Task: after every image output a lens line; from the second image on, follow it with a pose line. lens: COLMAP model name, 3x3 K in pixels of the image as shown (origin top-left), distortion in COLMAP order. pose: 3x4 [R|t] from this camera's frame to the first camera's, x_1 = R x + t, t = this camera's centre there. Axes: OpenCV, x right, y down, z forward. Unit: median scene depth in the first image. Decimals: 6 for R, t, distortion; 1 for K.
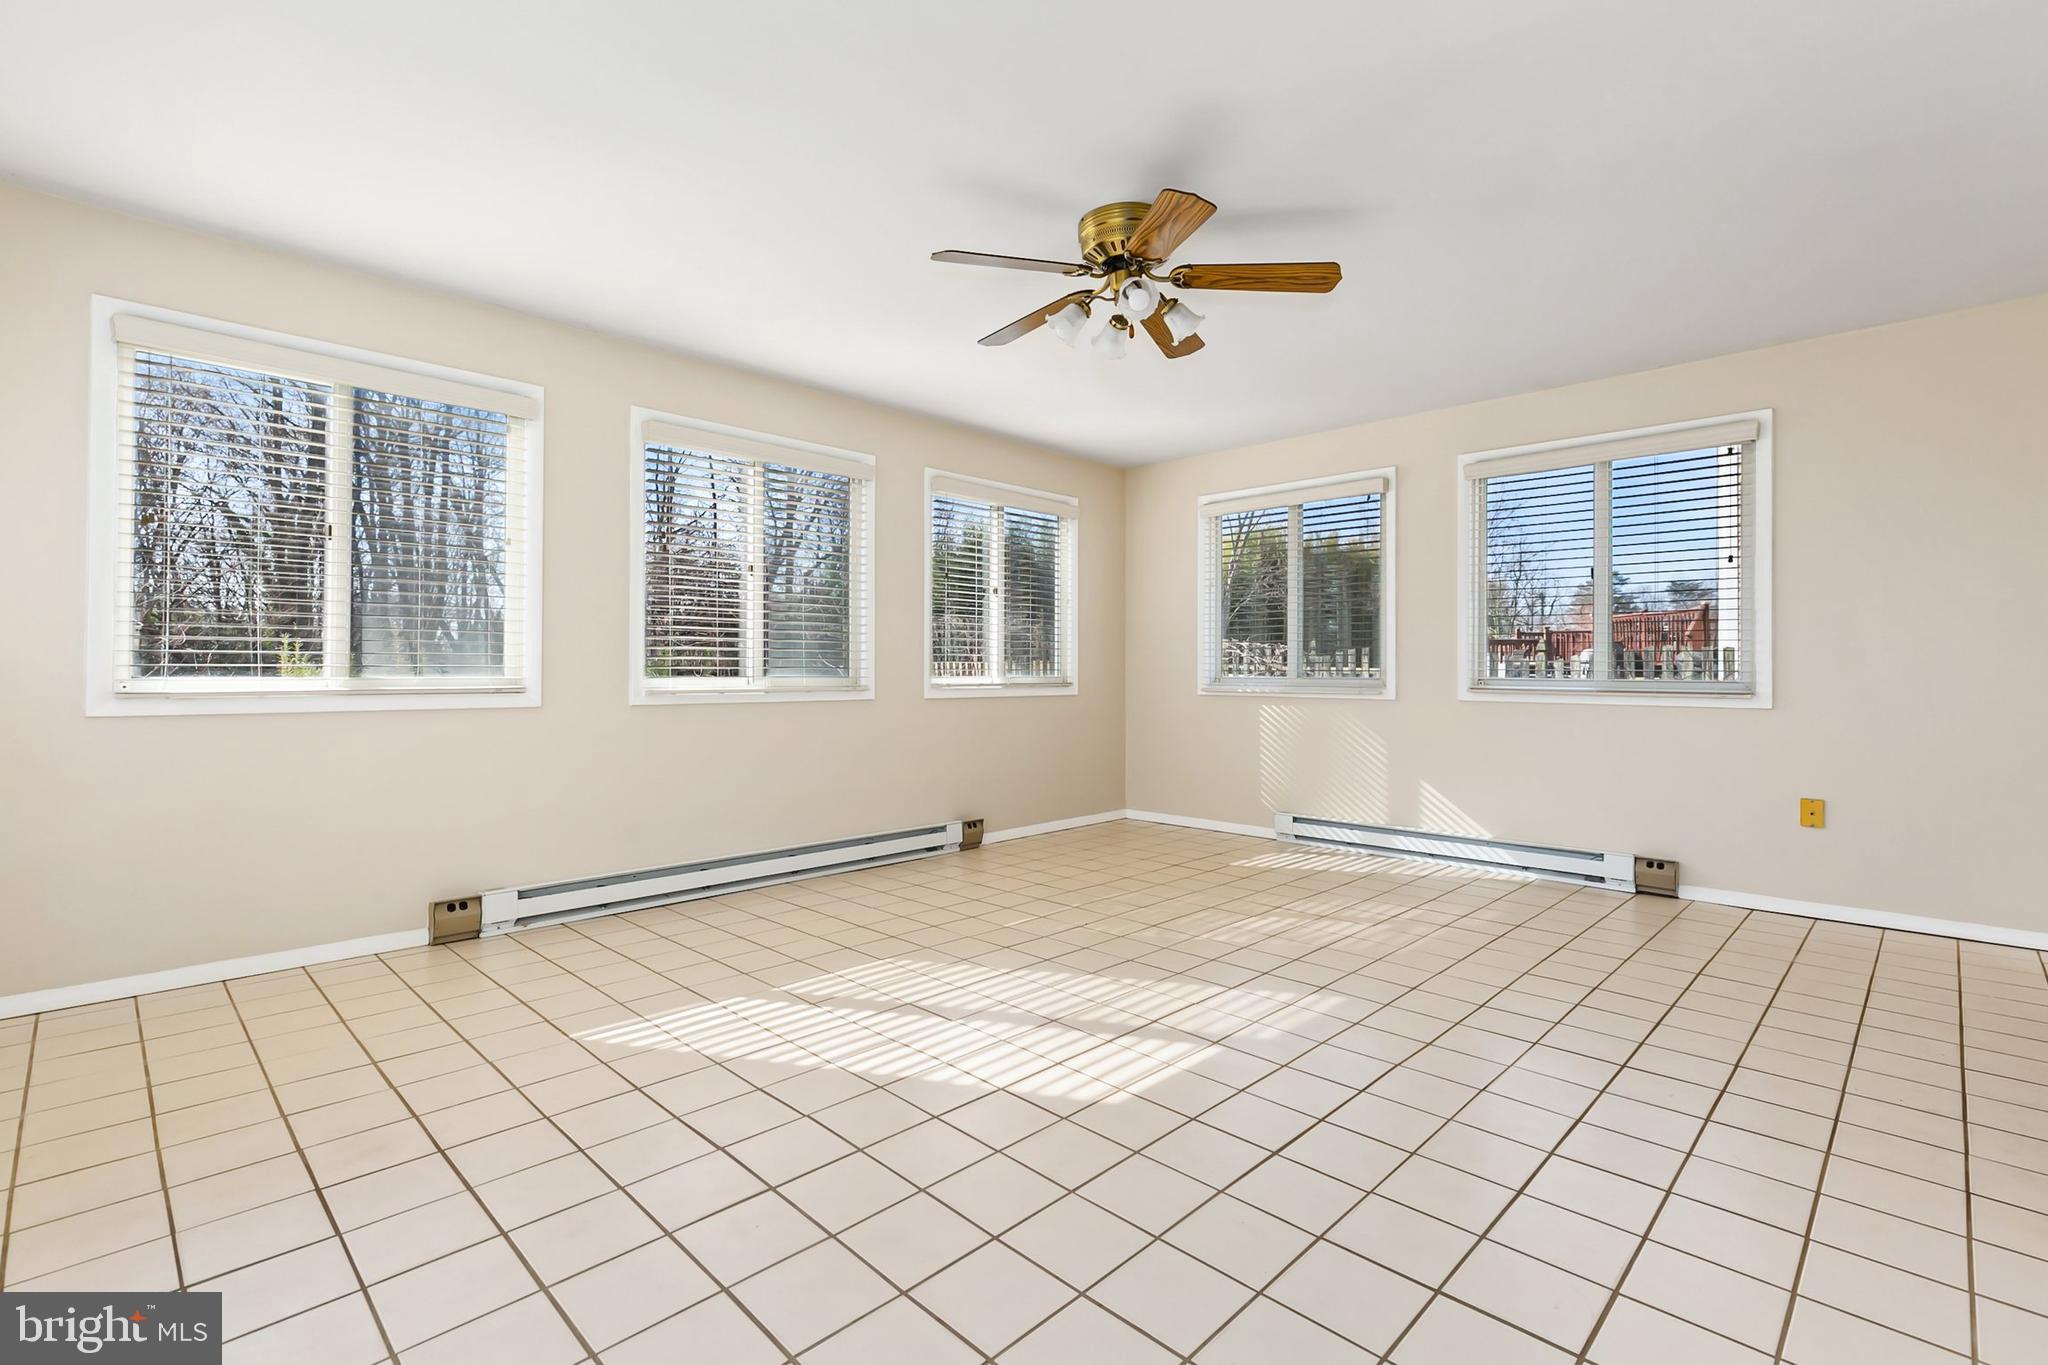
lens RADIAL K [[931.2, 0, 1017.1], [0, 931.2, 673.5], [0, 0, 1]] dist [0.026478, -0.005983]
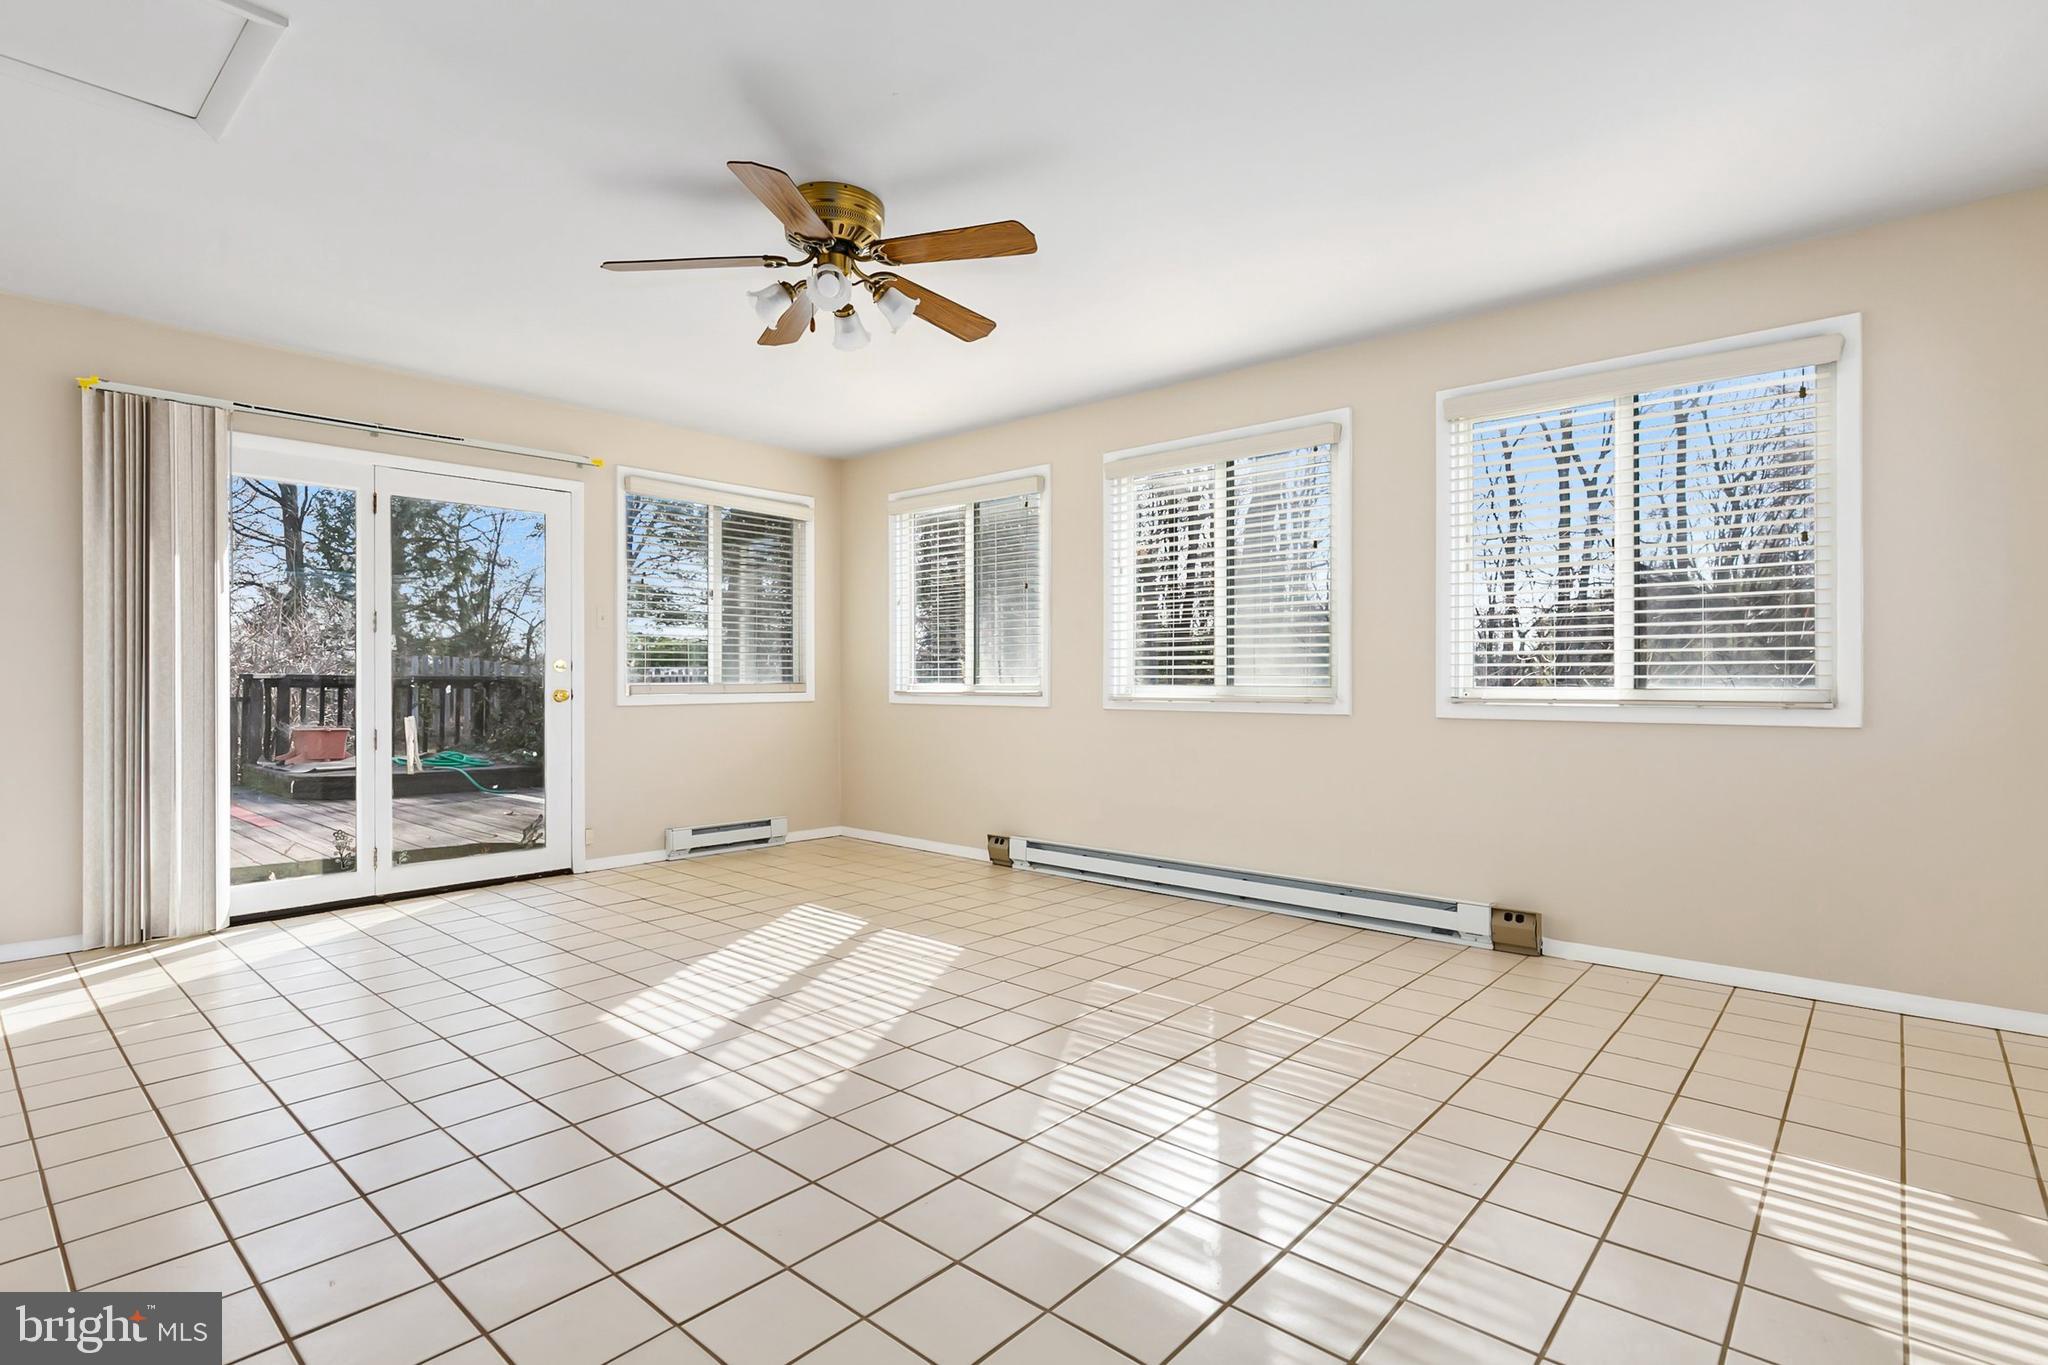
lens RADIAL K [[982.6, 0, 1024.0], [0, 982.6, 682.5], [0, 0, 1]] dist [-0.000466, -0.000605]
pose [[0.057495, -0.001365, -0.998345, 0.976342], [-0.000910, 0.999999, -0.001419, 0.003065], [0.998345, 0.000990, 0.057494, 0.995049]]
